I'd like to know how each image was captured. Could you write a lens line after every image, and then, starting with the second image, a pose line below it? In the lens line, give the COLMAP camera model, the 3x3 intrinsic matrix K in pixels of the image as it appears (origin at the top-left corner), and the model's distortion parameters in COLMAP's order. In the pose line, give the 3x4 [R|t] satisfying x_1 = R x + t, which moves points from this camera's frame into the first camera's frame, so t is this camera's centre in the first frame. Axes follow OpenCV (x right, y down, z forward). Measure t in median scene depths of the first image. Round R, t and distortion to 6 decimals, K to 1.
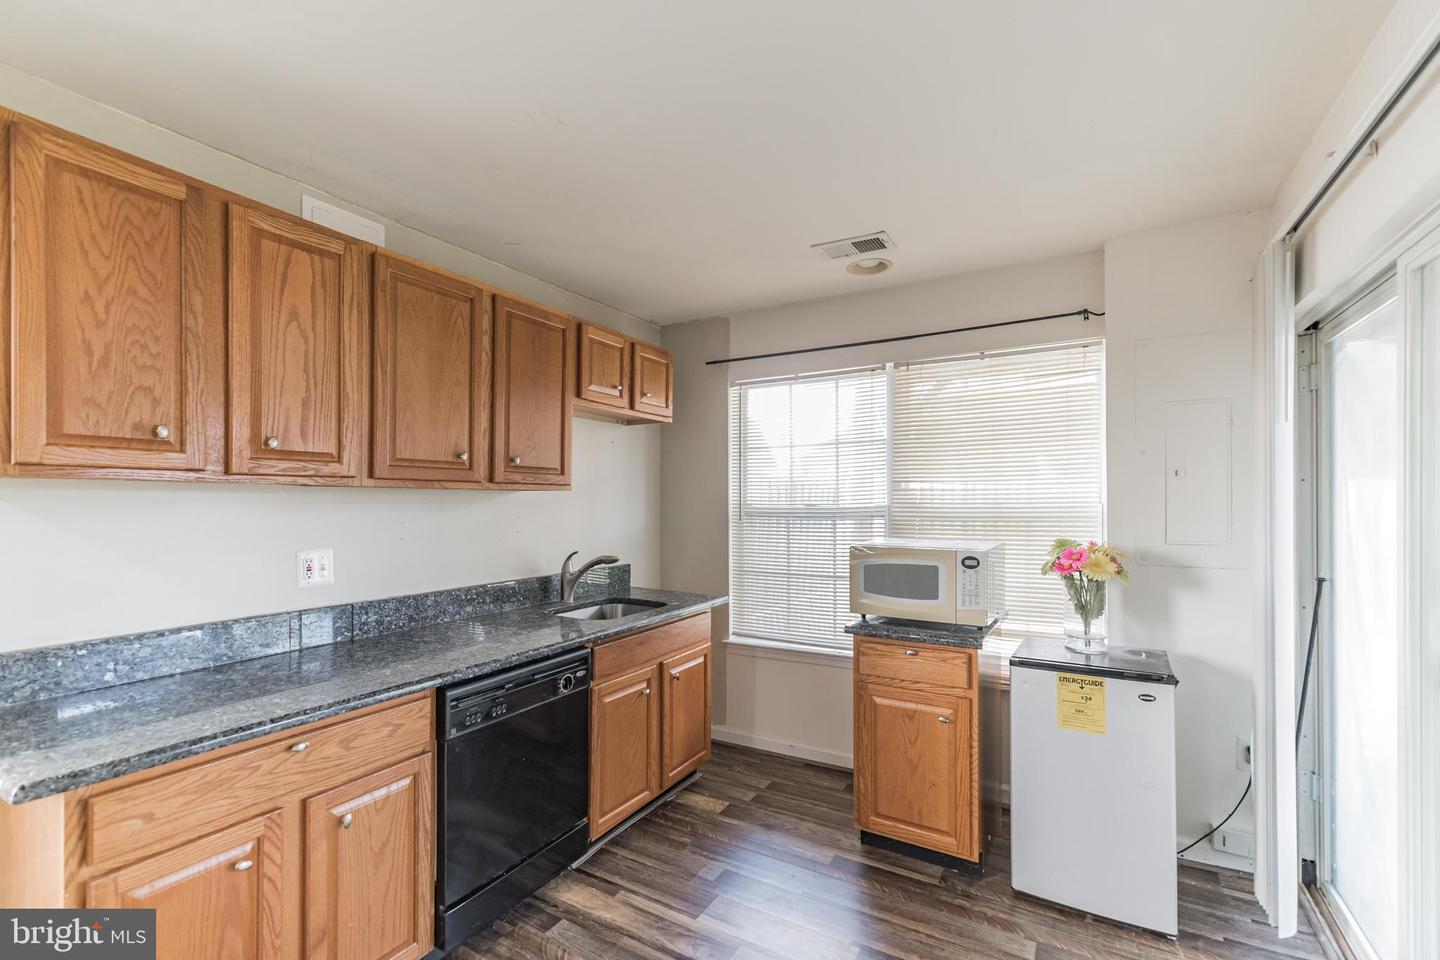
lens RADIAL K [[630.0, 0, 713.7], [0, 630.0, 488.8], [0, 0, 1]] dist [0.004113, 0.000215]
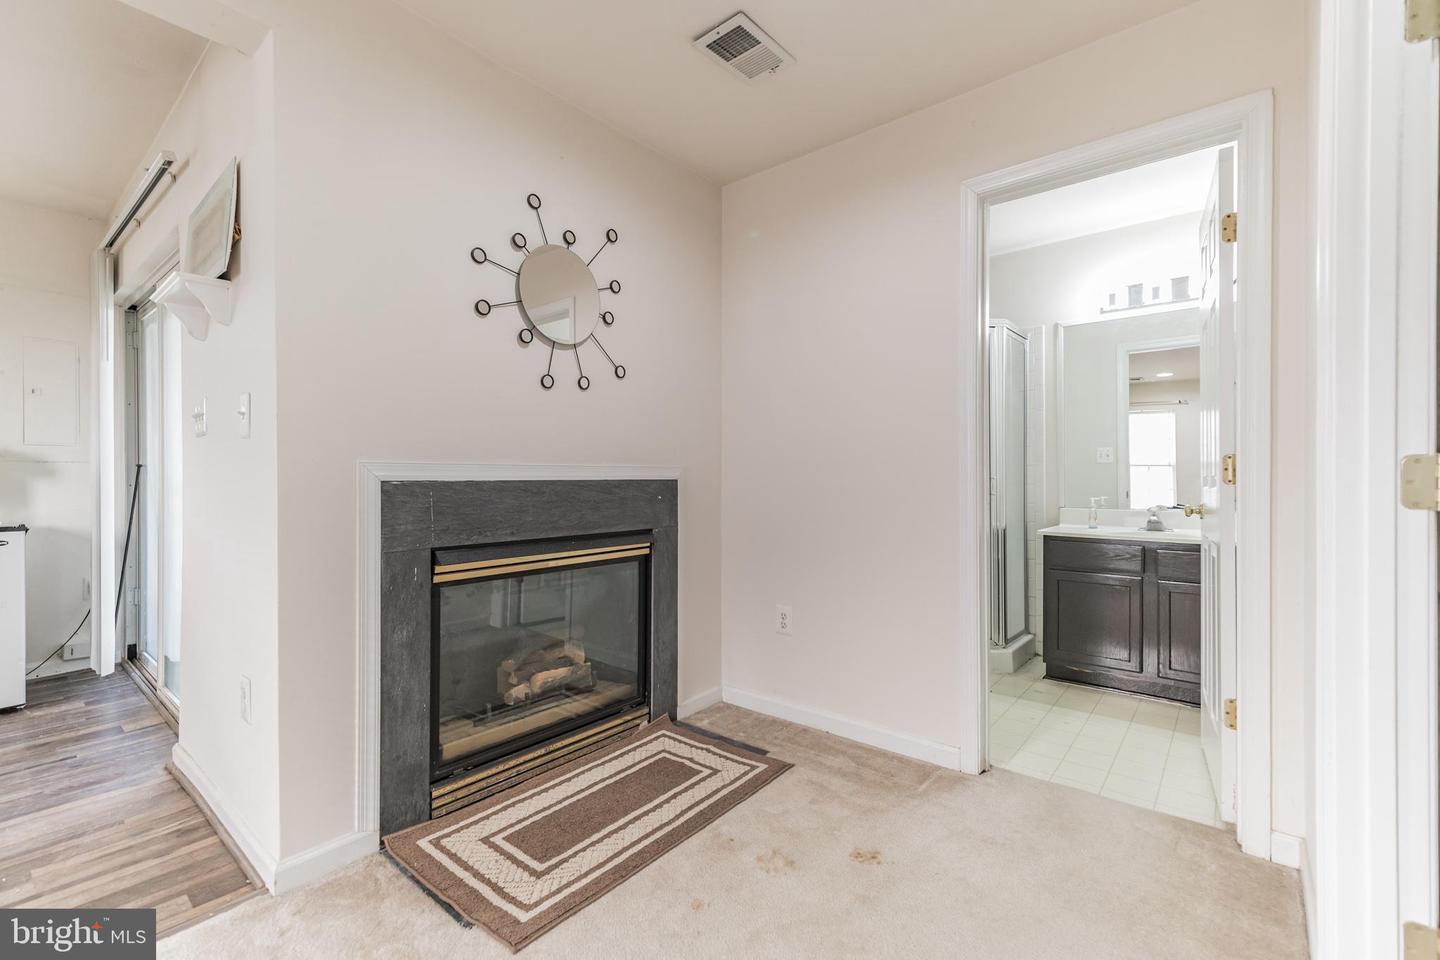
lens RADIAL K [[630.0, 0, 714.4], [0, 630.0, 472.3], [0, 0, 1]] dist [0.004113, 0.000215]
pose [[0.155094, -0.000337, 0.987900, -0.426754], [-0.005149, 0.999986, 0.001149, 0.156860], [-0.987886, -0.005265, 0.155091, -0.733230]]
